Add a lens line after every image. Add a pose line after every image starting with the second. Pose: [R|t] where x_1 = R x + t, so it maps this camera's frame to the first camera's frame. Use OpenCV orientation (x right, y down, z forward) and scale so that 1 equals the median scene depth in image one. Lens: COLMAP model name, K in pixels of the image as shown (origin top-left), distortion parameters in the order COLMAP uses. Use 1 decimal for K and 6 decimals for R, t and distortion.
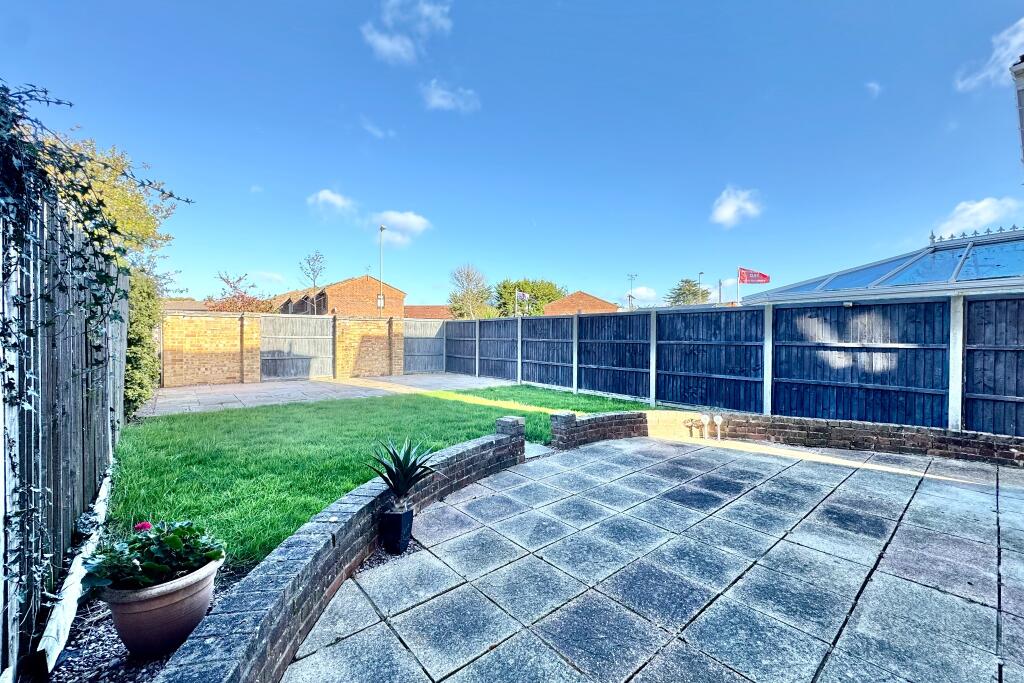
lens RADIAL K [[407.7, 0, 512.0], [0, 407.7, 342.1], [0, 0, 1]] dist [0.000910, -0.000004]
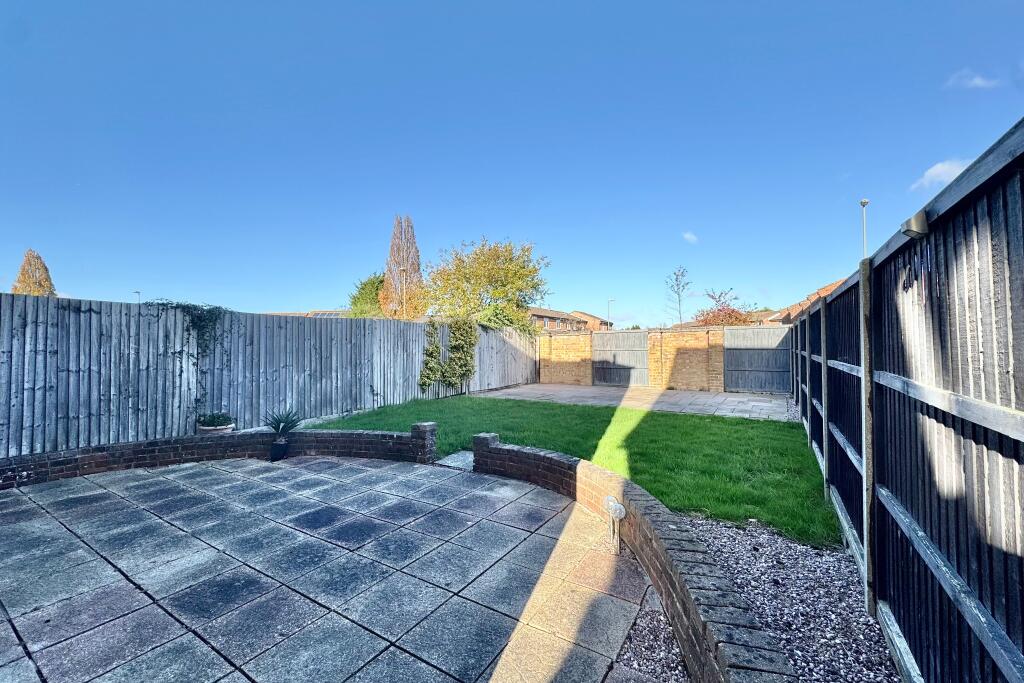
lens RADIAL K [[407.7, 0, 514.8], [0, 407.7, 340.5], [0, 0, 1]] dist [0.000910, -0.000004]
pose [[0.310359, -0.025232, -0.950285, 1.578119], [0.002073, 0.999663, -0.025866, -0.029681], [0.950617, 0.006057, 0.310306, 1.148737]]
